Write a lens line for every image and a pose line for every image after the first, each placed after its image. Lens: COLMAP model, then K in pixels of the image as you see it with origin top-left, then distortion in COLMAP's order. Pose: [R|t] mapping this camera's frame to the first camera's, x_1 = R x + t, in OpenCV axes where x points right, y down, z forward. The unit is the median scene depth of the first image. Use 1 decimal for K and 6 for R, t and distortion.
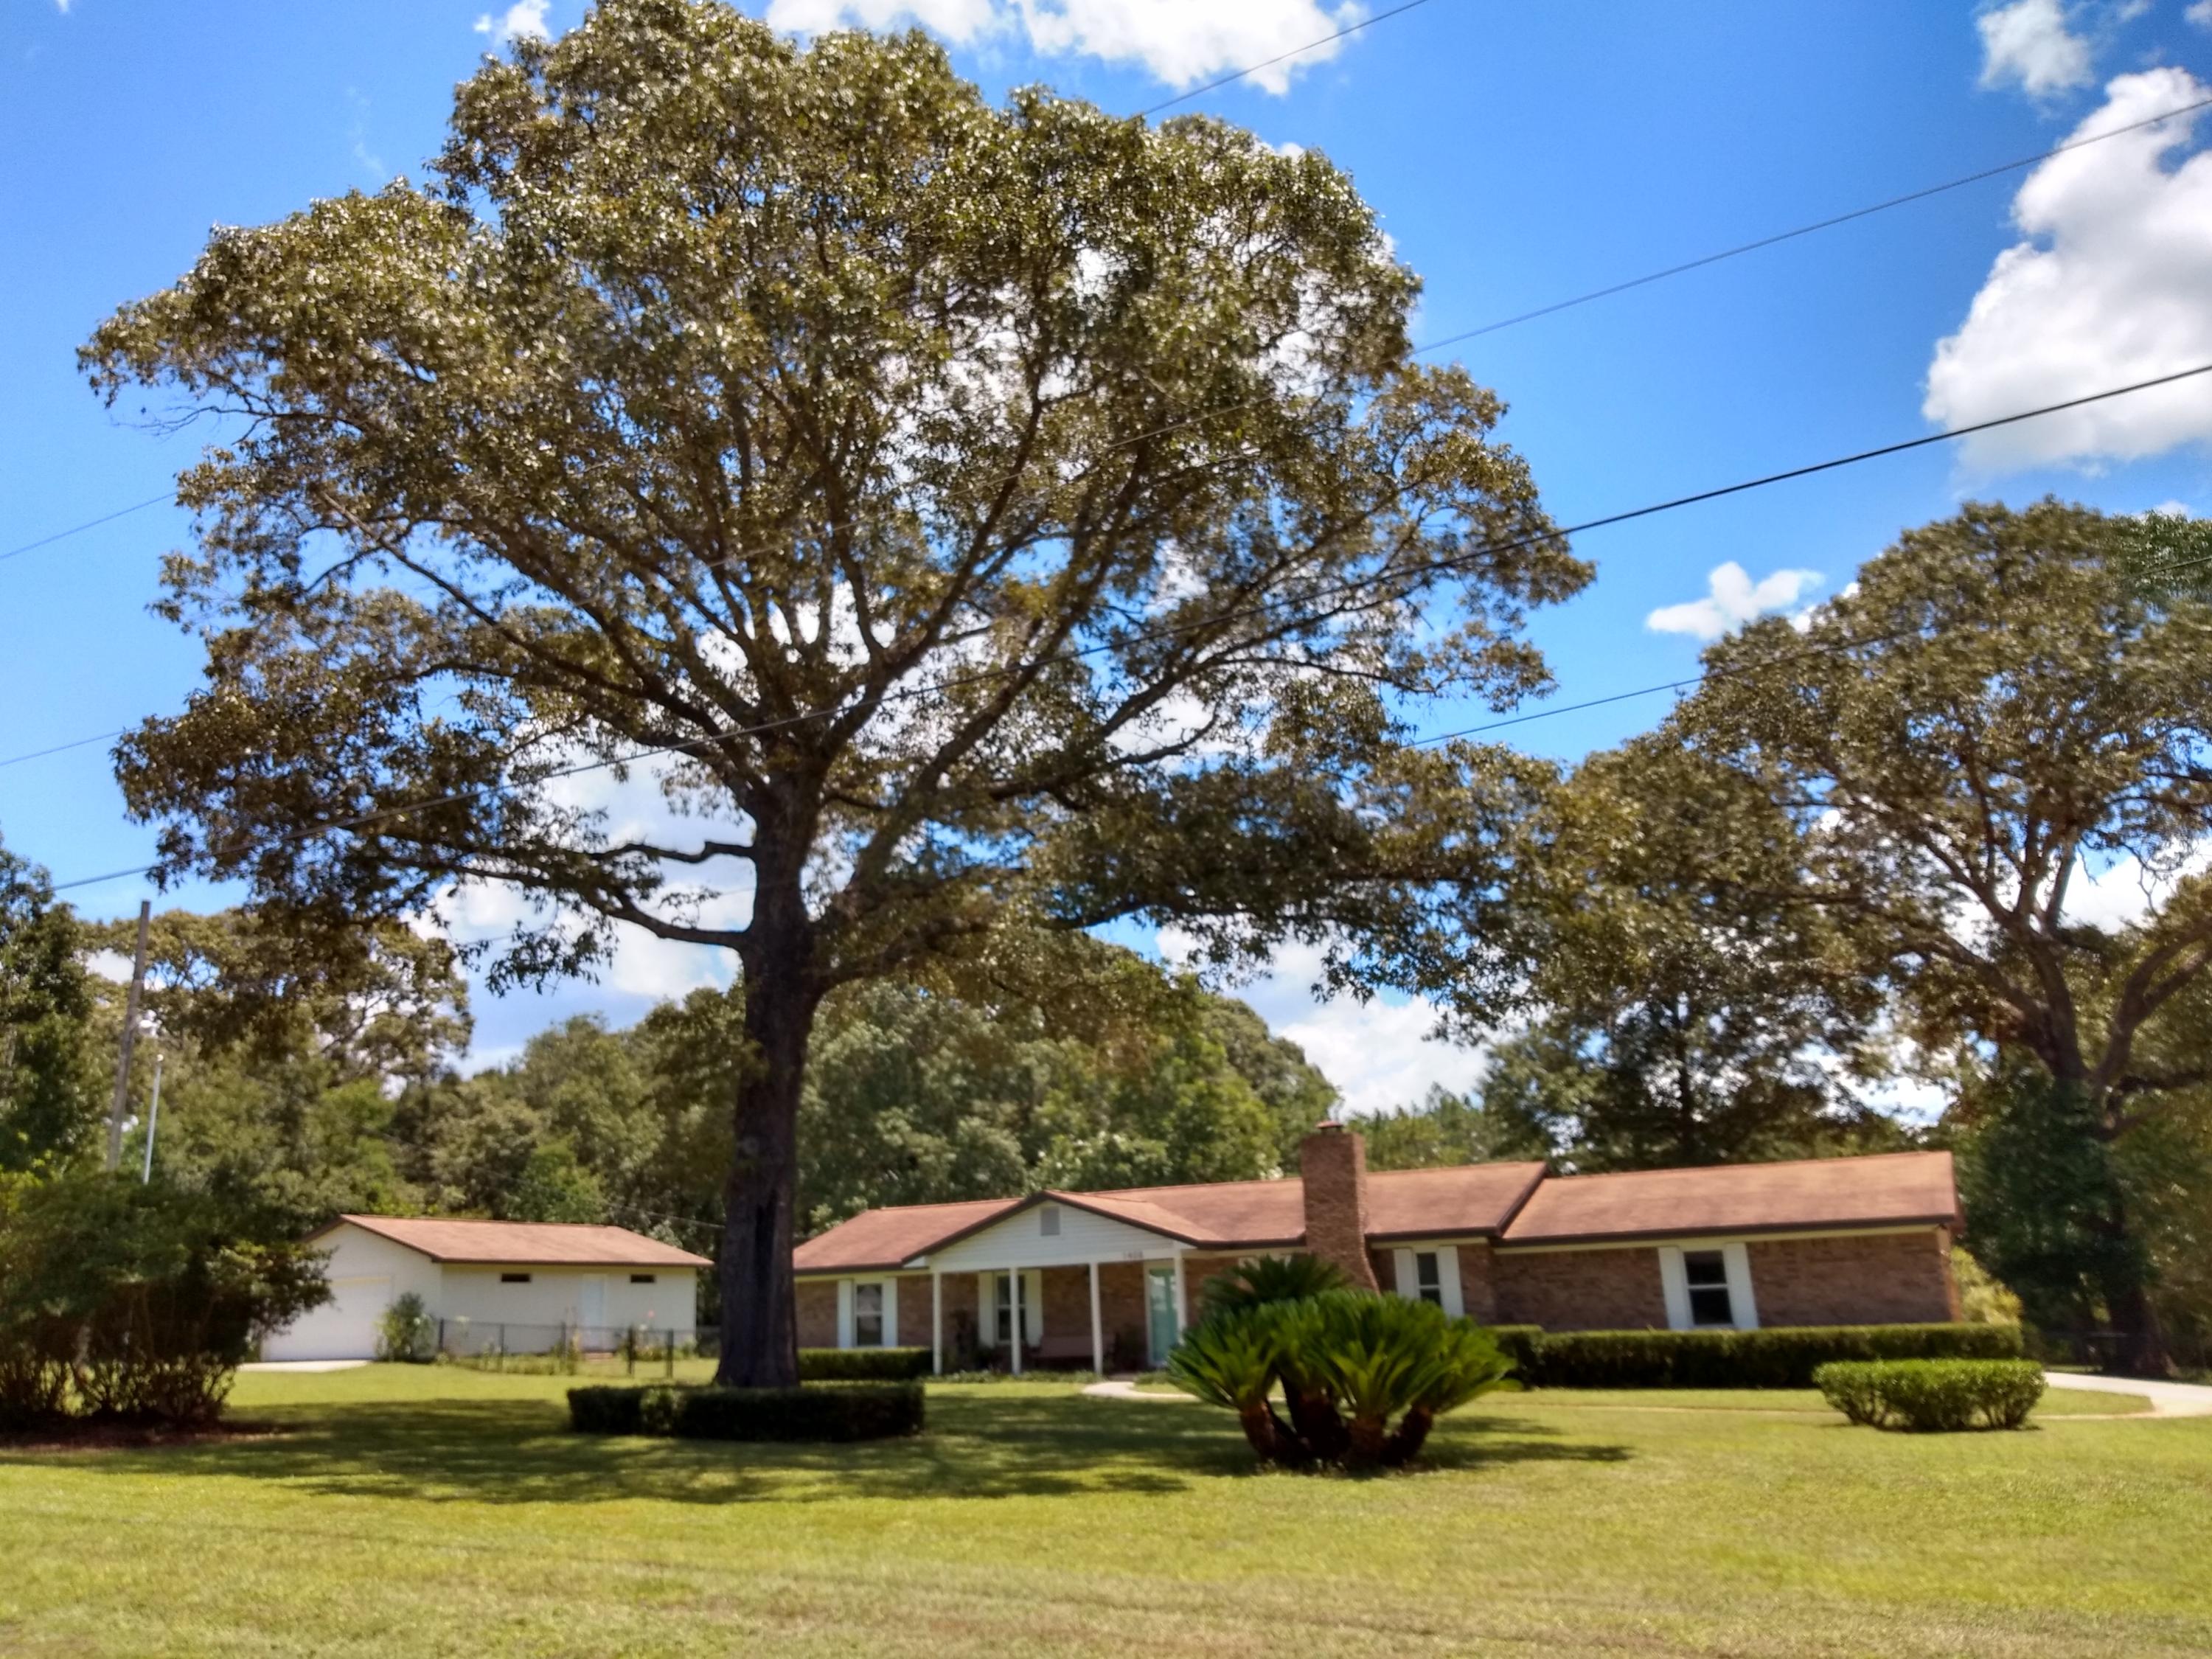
lens RADIAL K [[1841.0, 0, 1162.8], [0, 1841.0, 825.2], [0, 0, 1]] dist [0.064688, -0.097175]
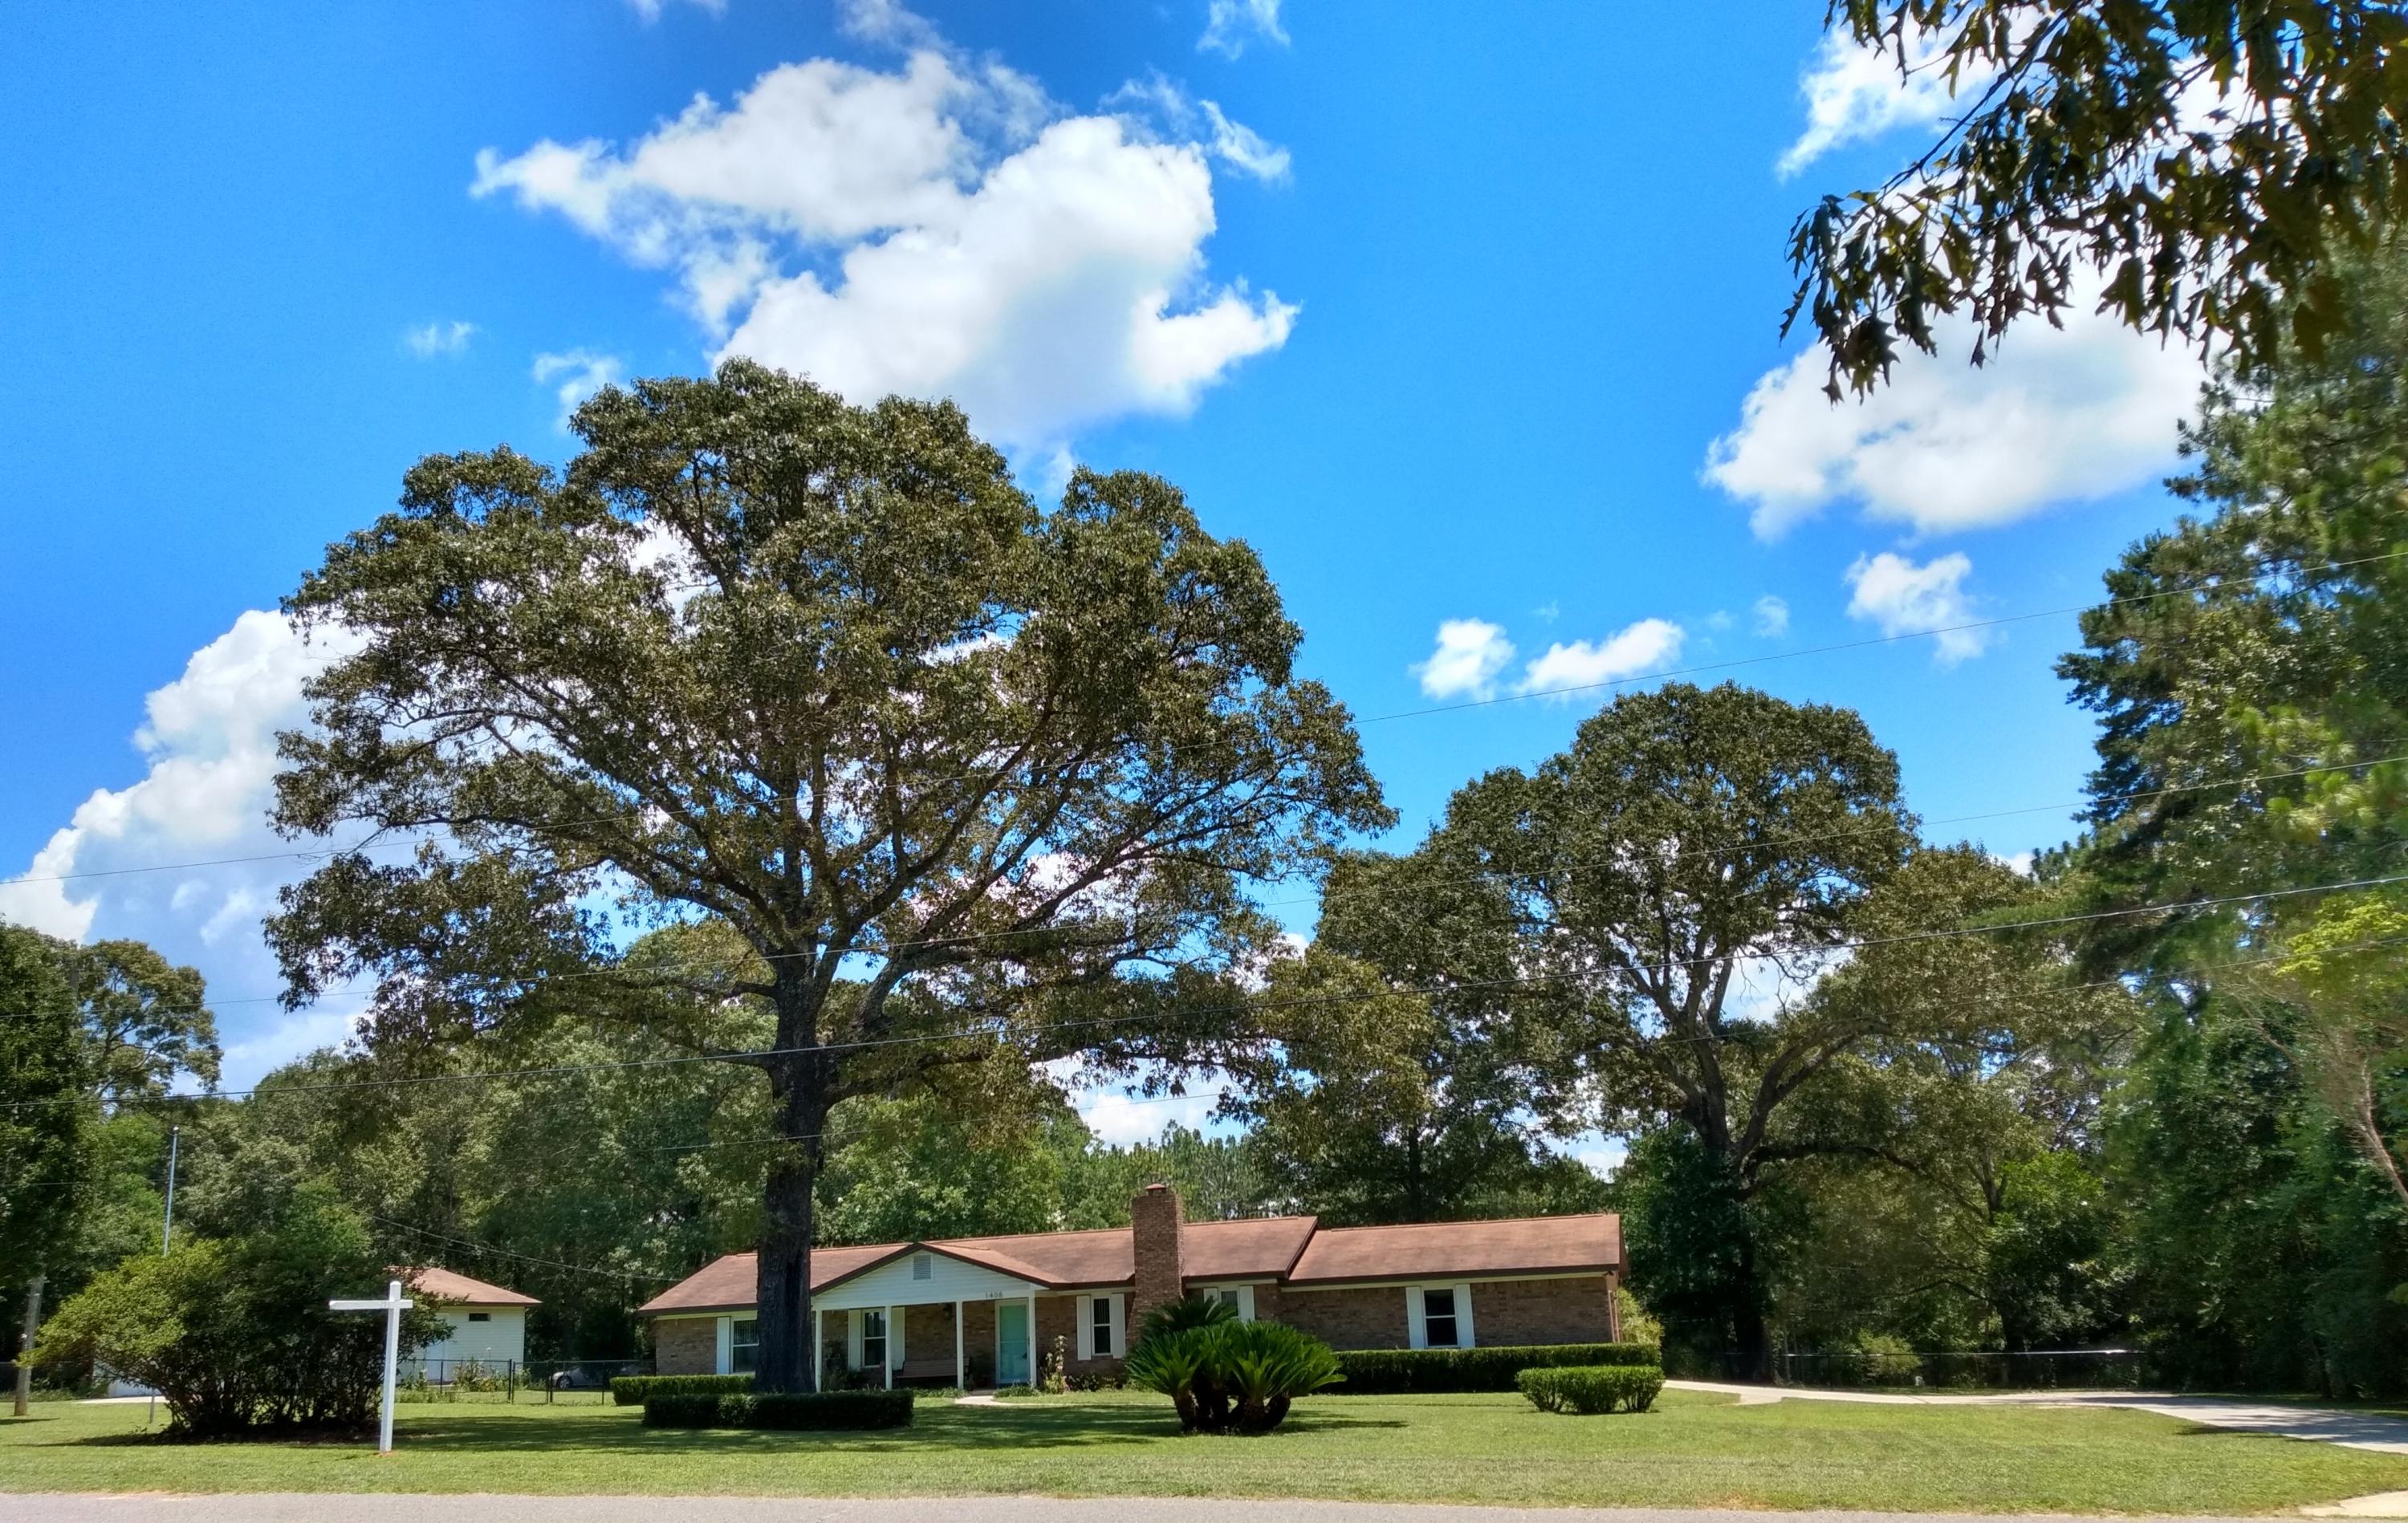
lens RADIAL K [[2741.3, 0, 1204.0], [0, 2741.3, 761.5], [0, 0, 1]] dist [0.320342, -1.792556]
pose [[0.973508, 0.042203, 0.224726, -0.306395], [-0.052147, 0.997897, 0.038499, -0.197454], [-0.222629, -0.049198, 0.973661, -0.802001]]
